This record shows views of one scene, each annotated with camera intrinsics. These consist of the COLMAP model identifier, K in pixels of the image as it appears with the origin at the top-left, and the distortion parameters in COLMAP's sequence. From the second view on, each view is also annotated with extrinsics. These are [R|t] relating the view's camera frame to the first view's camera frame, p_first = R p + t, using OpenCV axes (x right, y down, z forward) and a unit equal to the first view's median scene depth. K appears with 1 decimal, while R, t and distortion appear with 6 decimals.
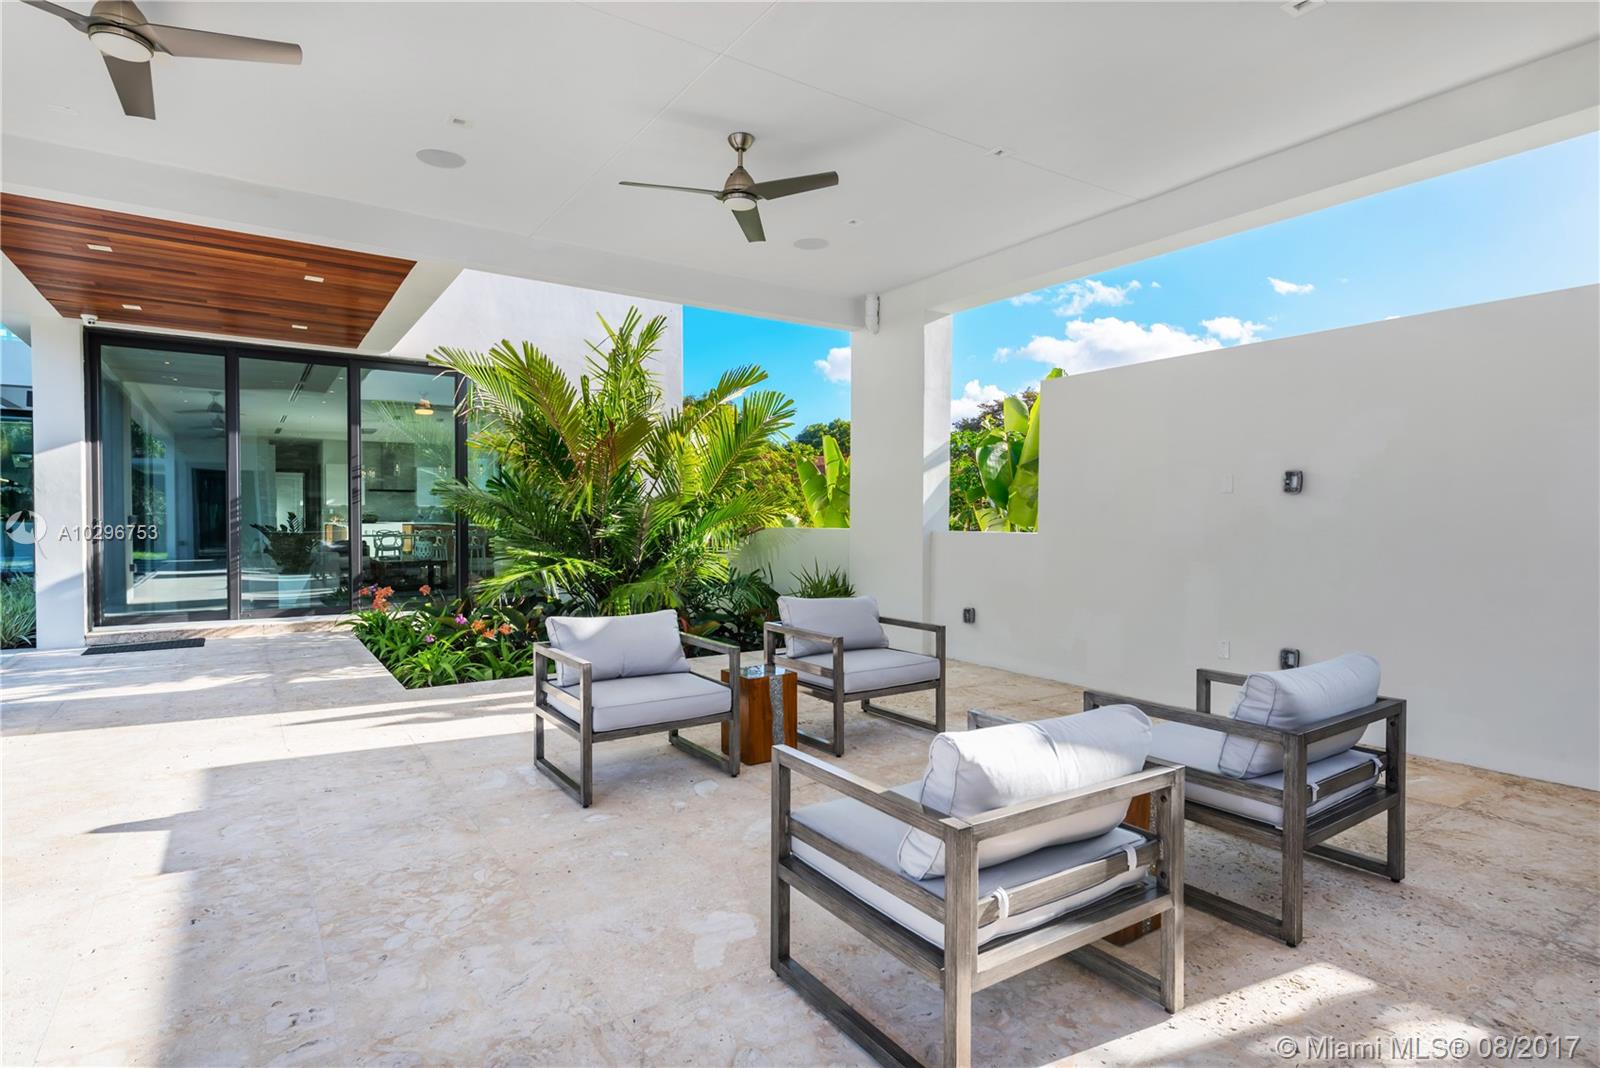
lens RADIAL K [[845.0, 0, 802.5], [0, 845.0, 528.1], [0, 0, 1]] dist [0.000915, 0.000298]
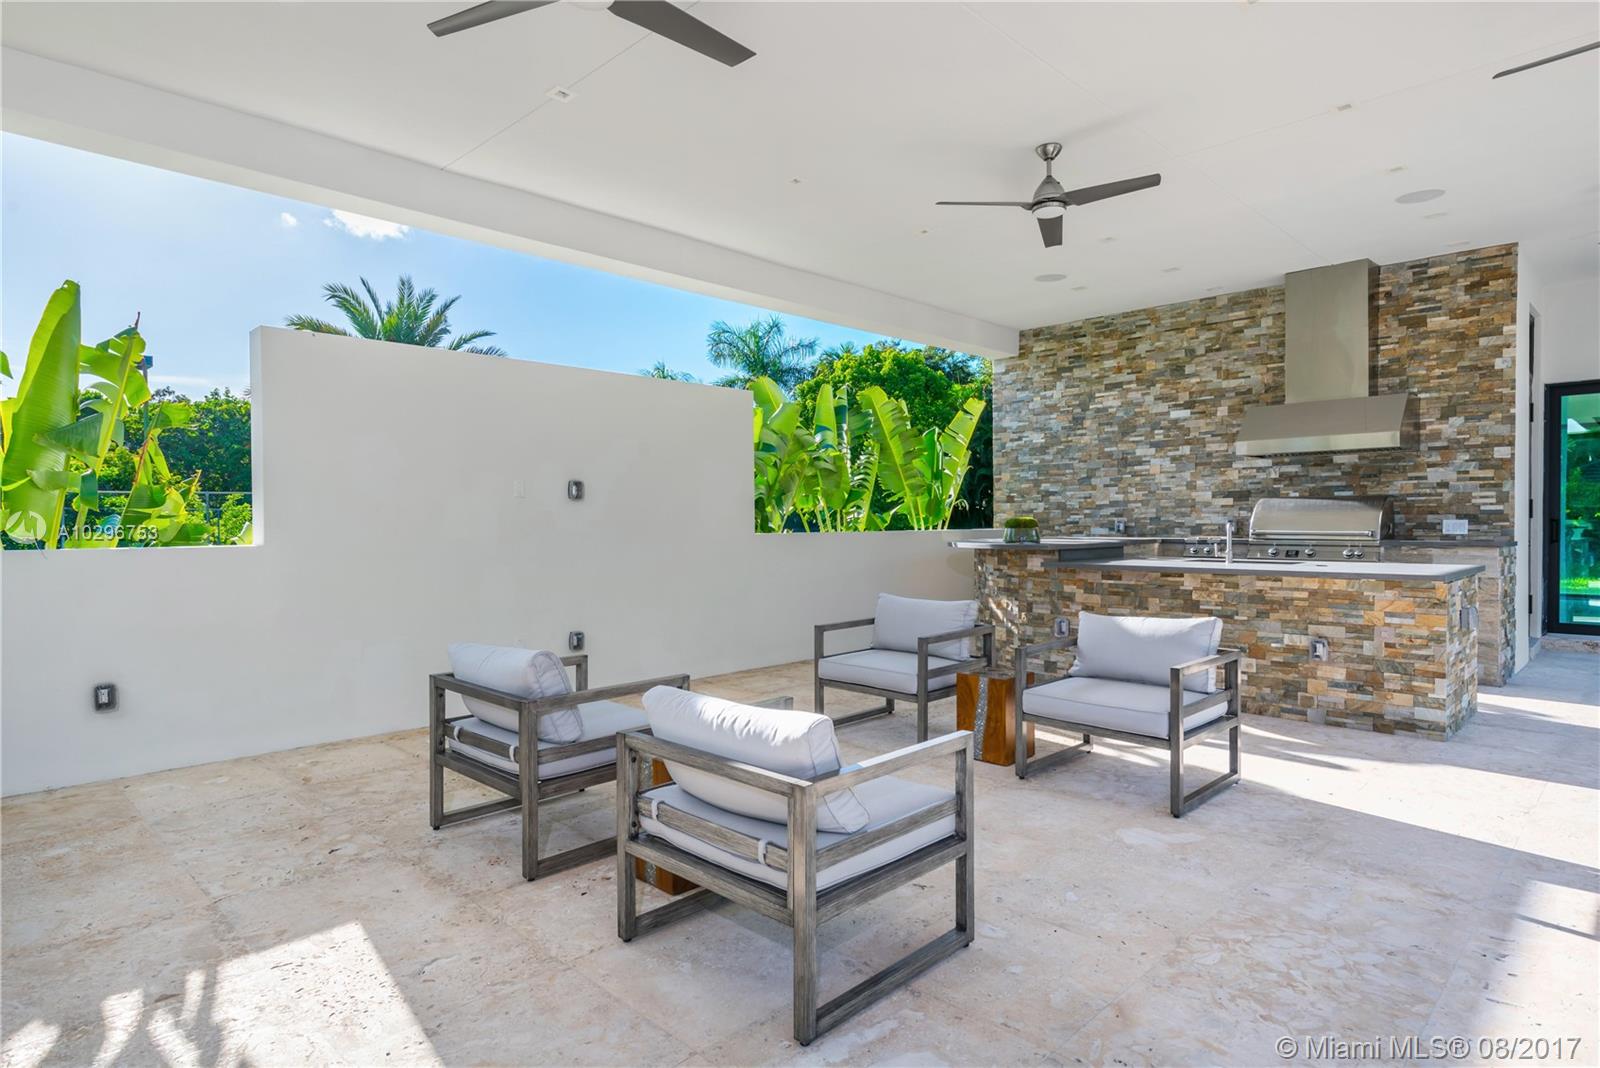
lens RADIAL K [[863.2, 0, 800.3], [0, 863.2, 528.9], [0, 0, 1]] dist [-0.002016, -0.001153]
pose [[-0.186642, -0.015931, 0.982299, -1.185364], [0.024428, 0.999484, 0.020851, -0.033660], [-0.982124, 0.027888, -0.186156, 1.622535]]
